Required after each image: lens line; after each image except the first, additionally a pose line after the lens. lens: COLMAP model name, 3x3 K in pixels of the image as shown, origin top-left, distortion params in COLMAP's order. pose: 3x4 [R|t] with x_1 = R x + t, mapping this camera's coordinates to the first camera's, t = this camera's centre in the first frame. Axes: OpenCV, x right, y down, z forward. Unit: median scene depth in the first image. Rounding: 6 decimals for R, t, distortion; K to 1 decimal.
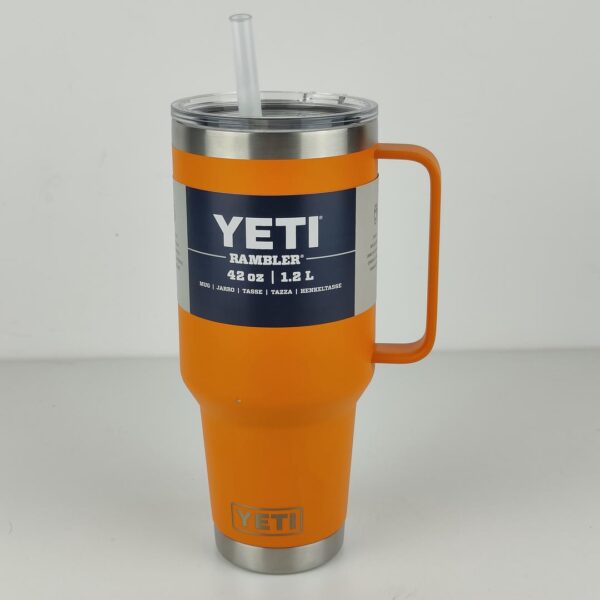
lens RADIAL K [[1096.0, 0, 300.0], [0, 1096.0, 300.0], [0, 0, 1]] dist [0.089367, 0.012417]
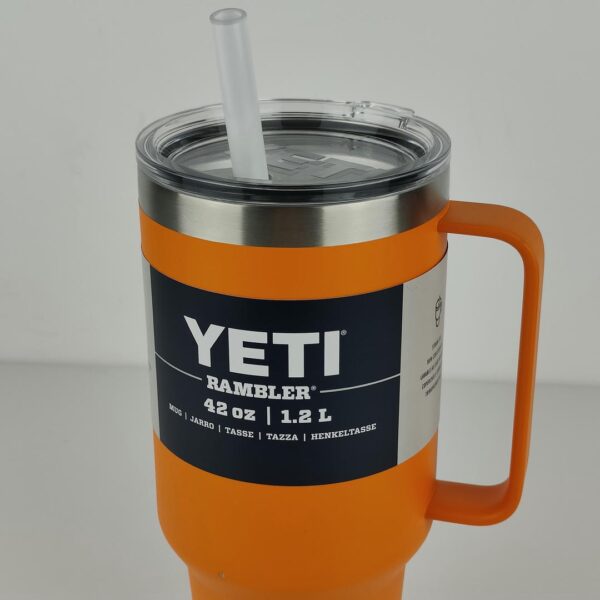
lens RADIAL K [[1096.0, 0, 300.0], [0, 1096.0, 300.0], [0, 0, 1]] dist [0.089367, 0.012417]
pose [[0.989147, 0.053708, -0.136763, 0.080376], [-0.037179, 0.991997, 0.120667, -0.170234], [0.142149, -0.114273, 0.983227, 0.360361]]
